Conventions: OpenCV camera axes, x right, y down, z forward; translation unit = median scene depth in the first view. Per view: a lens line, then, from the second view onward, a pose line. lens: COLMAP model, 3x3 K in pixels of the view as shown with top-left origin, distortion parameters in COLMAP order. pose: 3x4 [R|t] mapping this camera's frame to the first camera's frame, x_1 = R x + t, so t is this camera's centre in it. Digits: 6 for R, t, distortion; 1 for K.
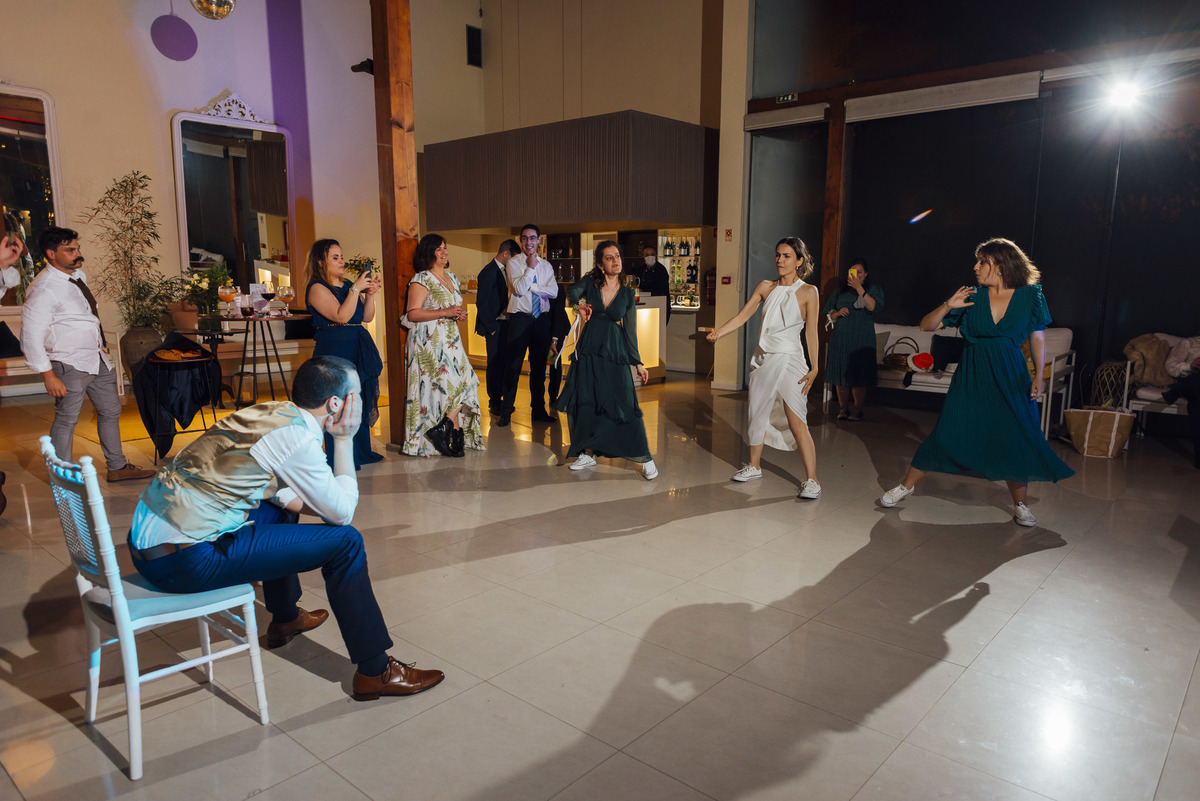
lens RADIAL K [[792.1, 0, 603.4], [0, 792.1, 406.5], [0, 0, 1]] dist [-0.004092, -0.000637]
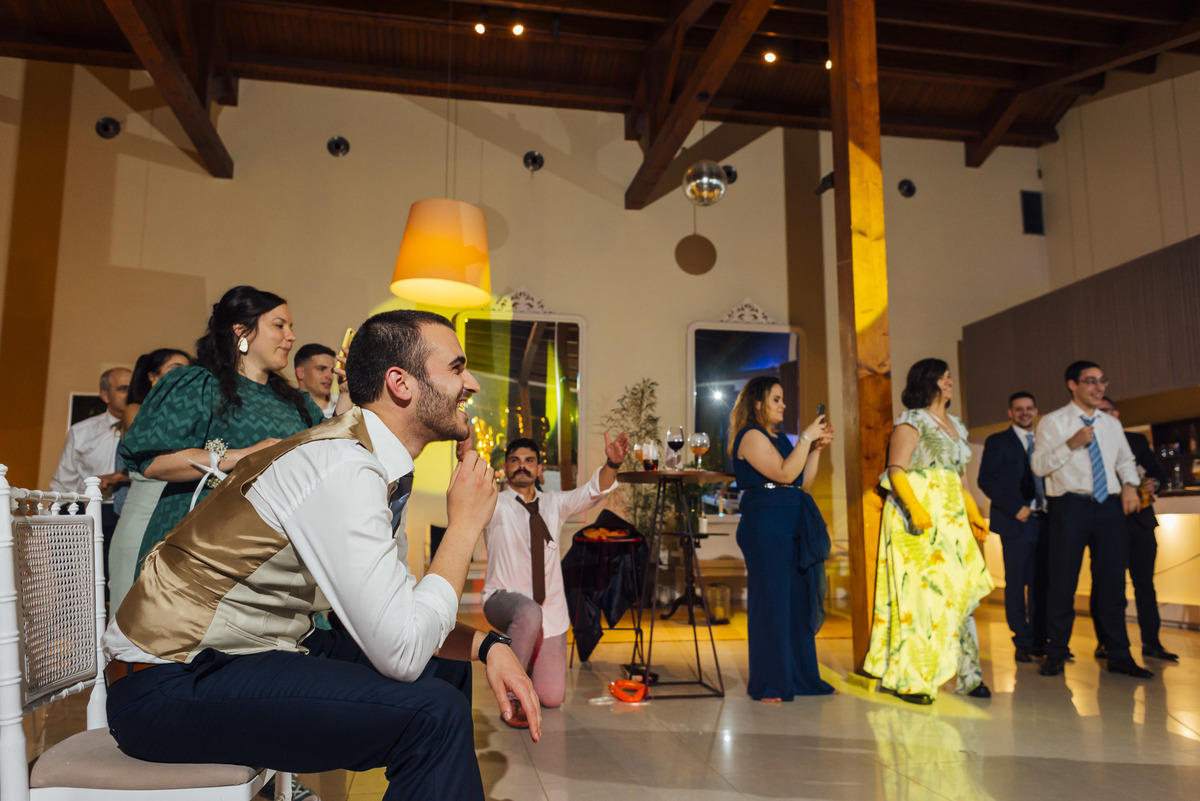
lens RADIAL K [[859.8, 0, 593.3], [0, 859.8, 401.6], [0, 0, 1]] dist [0.009106, -0.004552]
pose [[0.783113, -0.097440, -0.614199, 0.016724], [-0.100589, 0.954796, -0.279727, 0.047354], [0.613691, 0.280840, 0.737911, 0.232931]]
